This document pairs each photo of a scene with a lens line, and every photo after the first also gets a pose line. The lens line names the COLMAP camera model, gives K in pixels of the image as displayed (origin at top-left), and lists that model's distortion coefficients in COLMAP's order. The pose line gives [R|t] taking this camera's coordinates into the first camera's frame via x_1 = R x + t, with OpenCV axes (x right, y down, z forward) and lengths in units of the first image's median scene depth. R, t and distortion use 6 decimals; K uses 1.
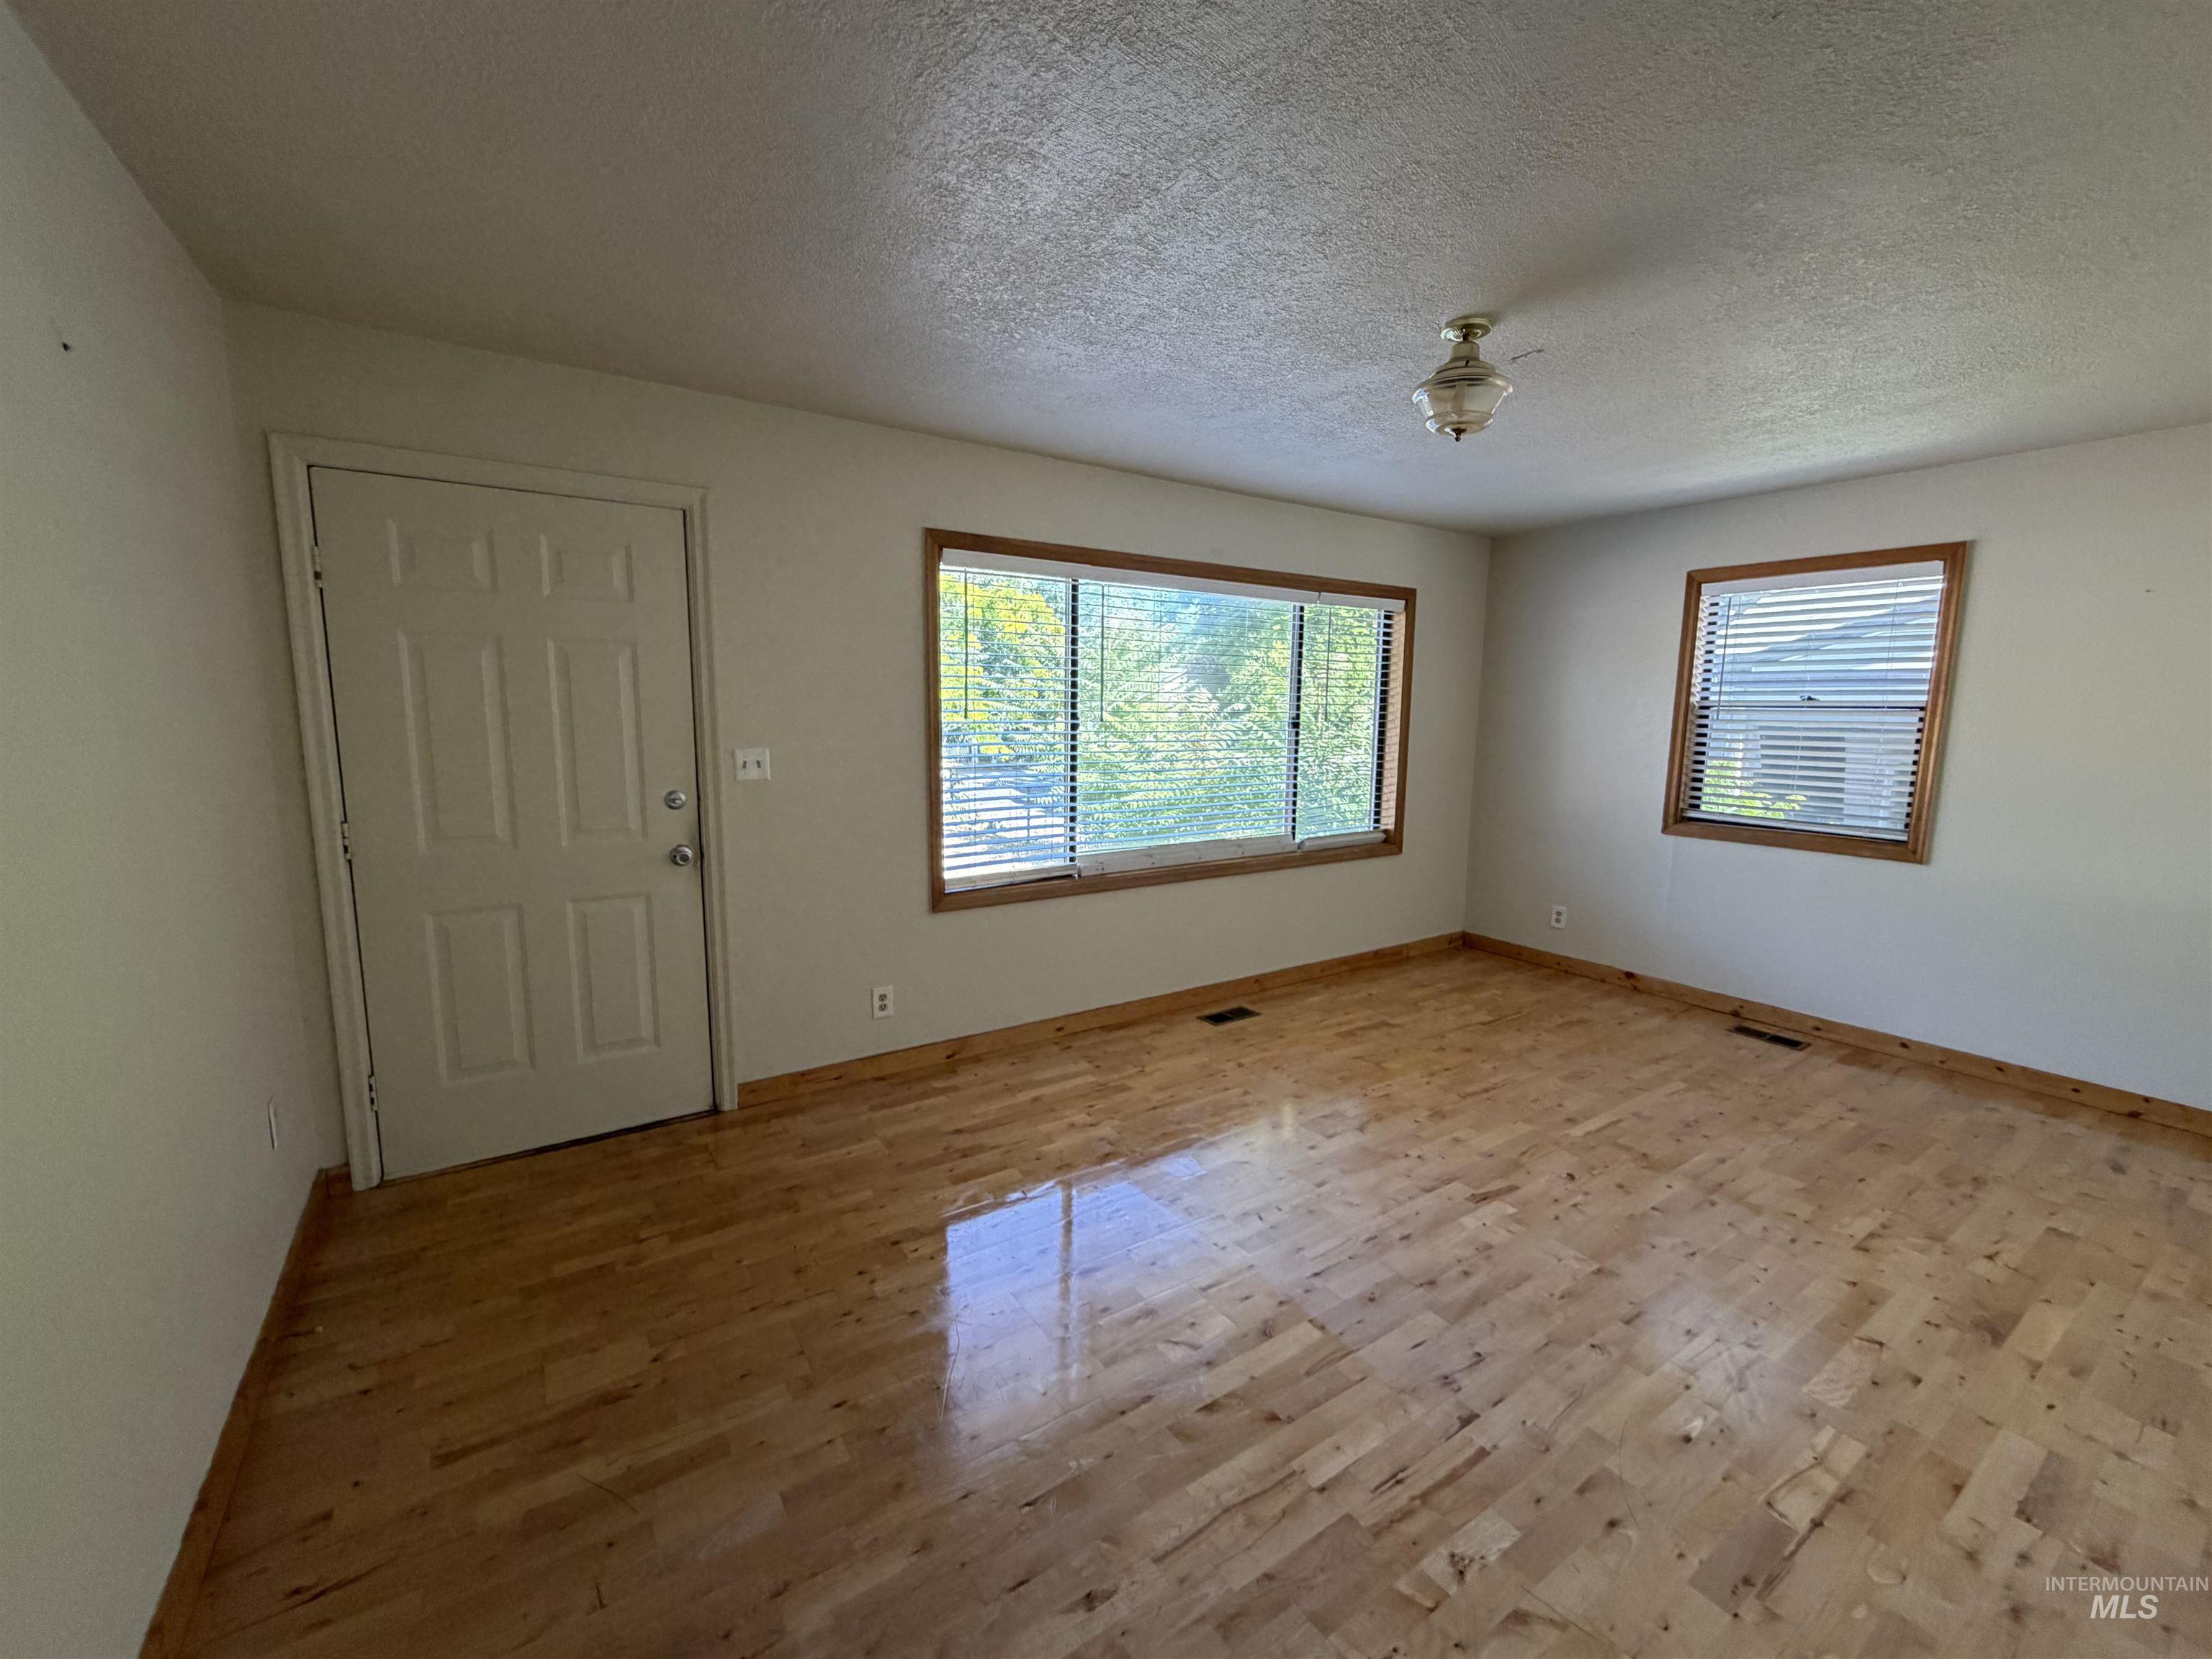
lens RADIAL K [[889.3, 0, 1113.3], [0, 889.3, 825.6], [0, 0, 1]] dist [0.002207, 0.000394]
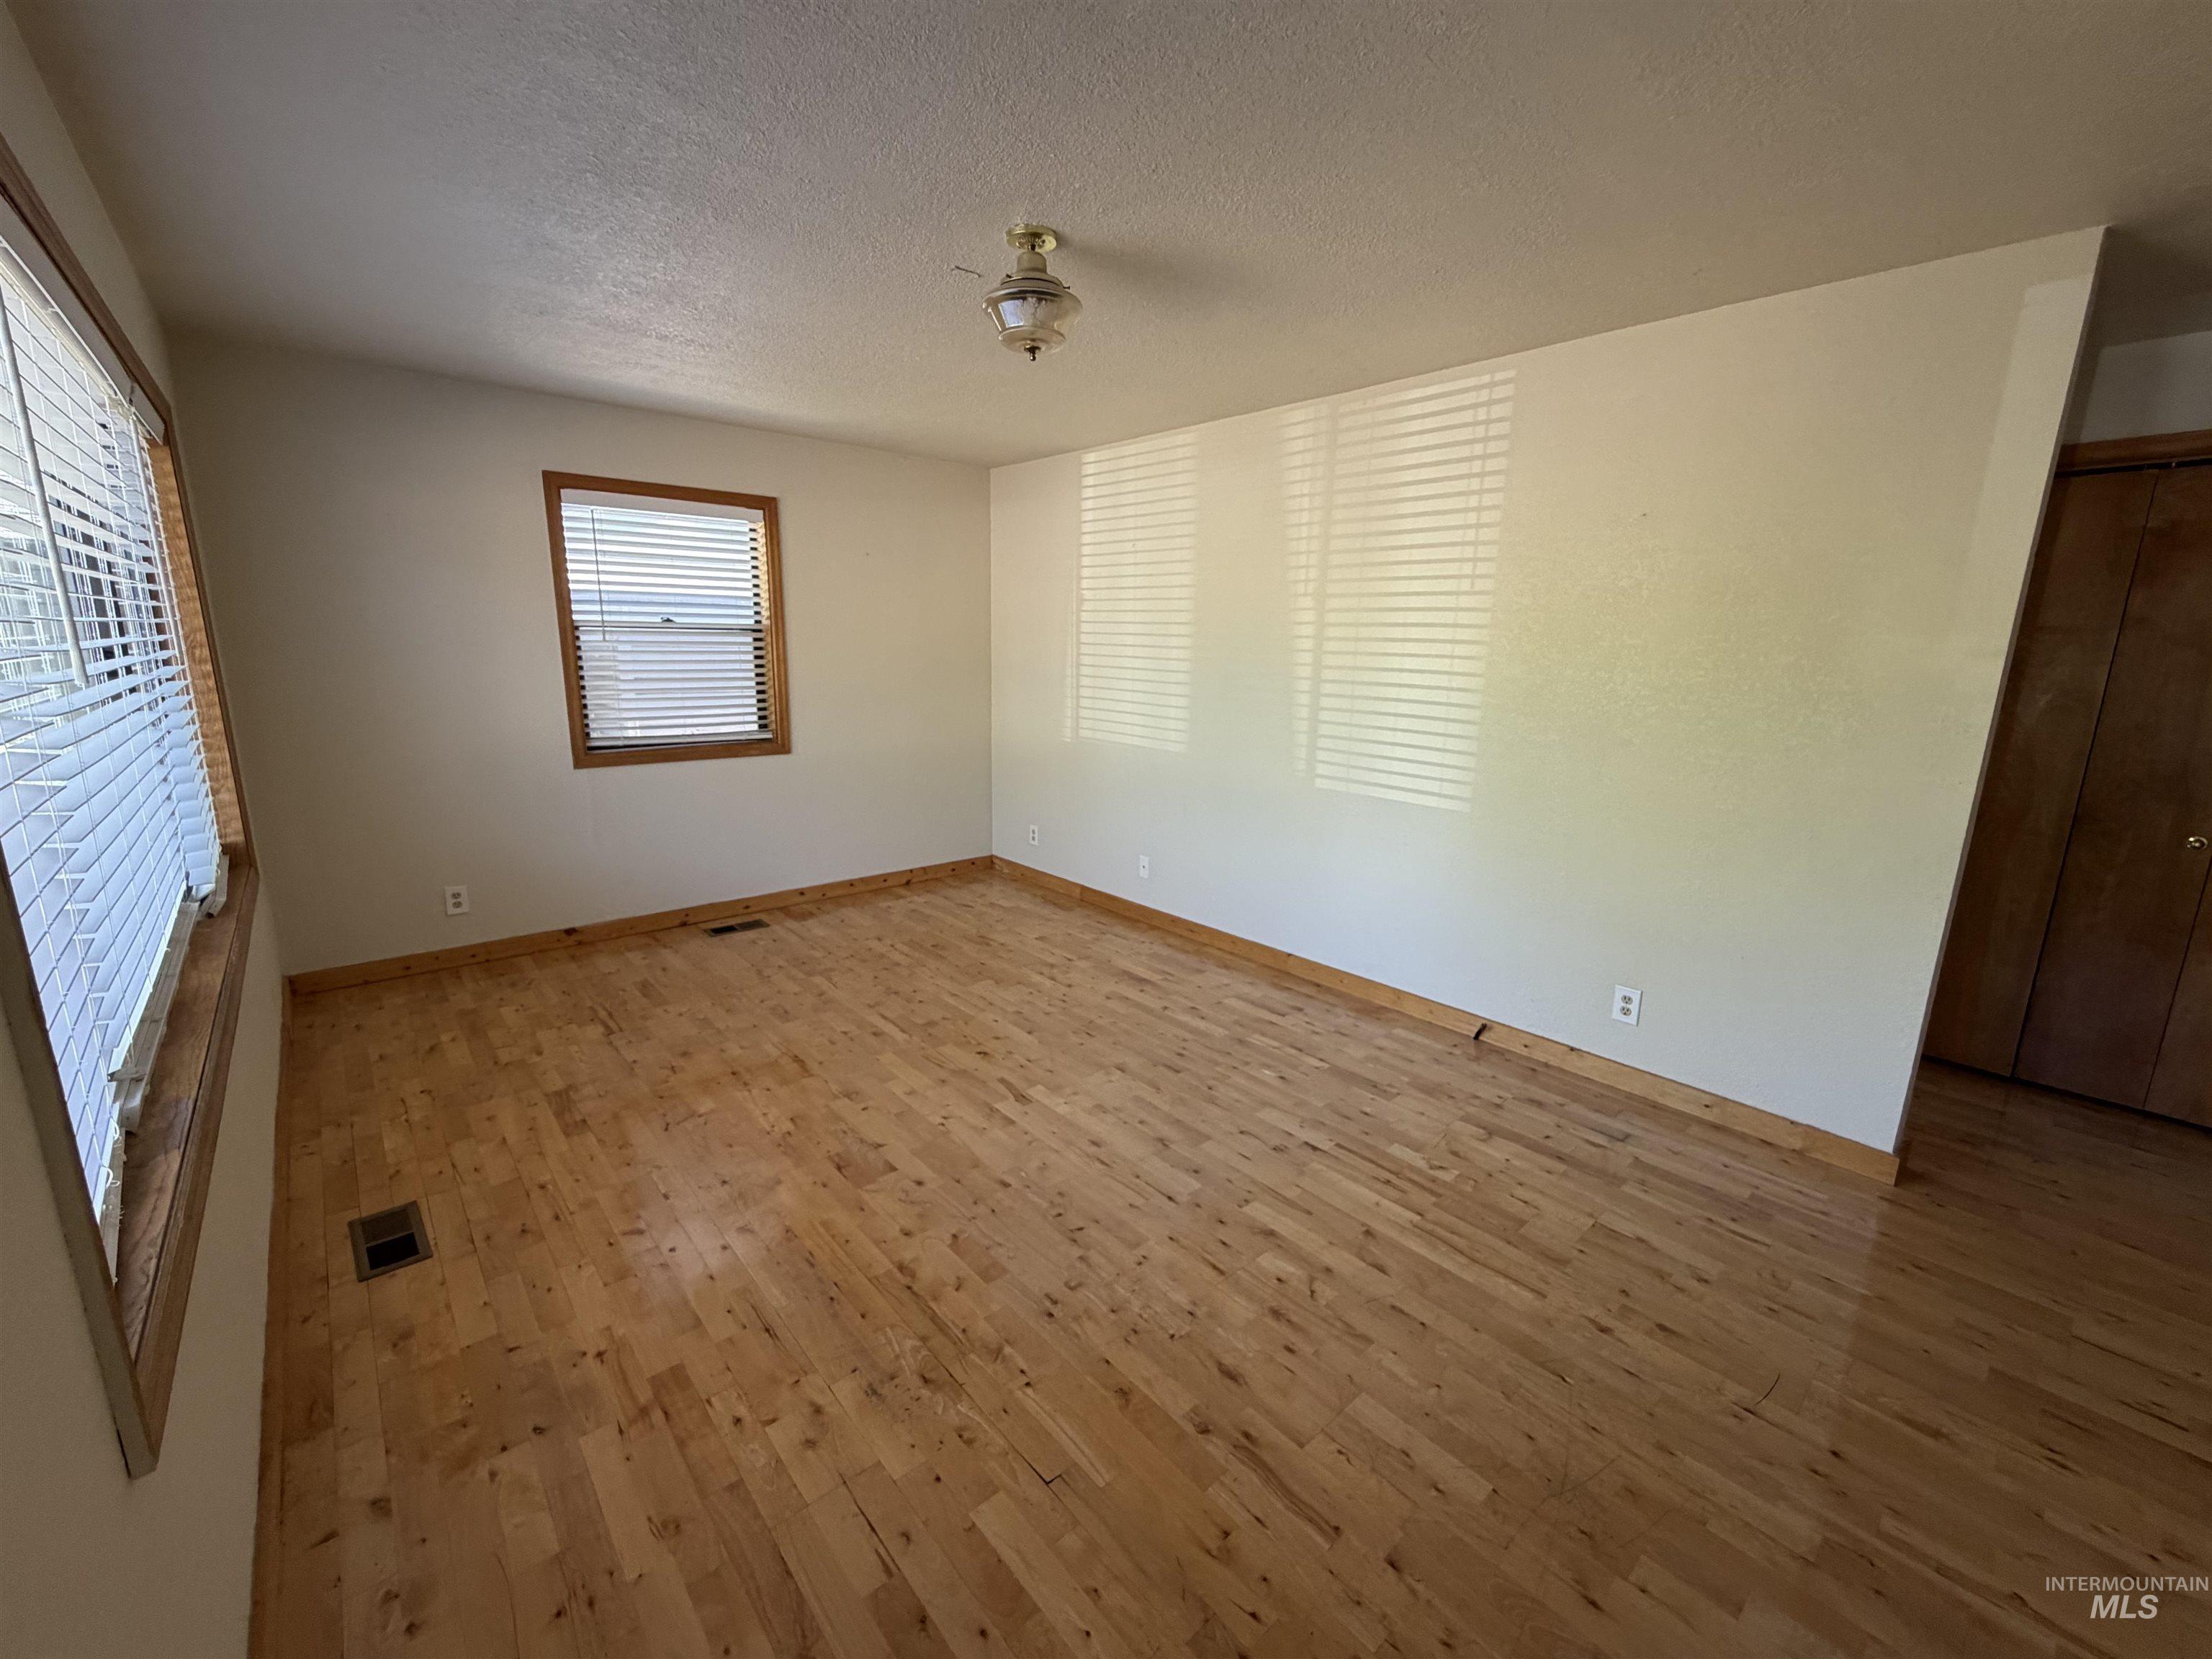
lens RADIAL K [[889.3, 0, 1113.3], [0, 889.3, 825.6], [0, 0, 1]] dist [0.002207, 0.000394]
pose [[-0.117591, -0.219003, 0.968612, -0.458433], [0.114008, 0.965953, 0.232243, -0.112977], [-0.986496, 0.137739, -0.088620, 0.744099]]
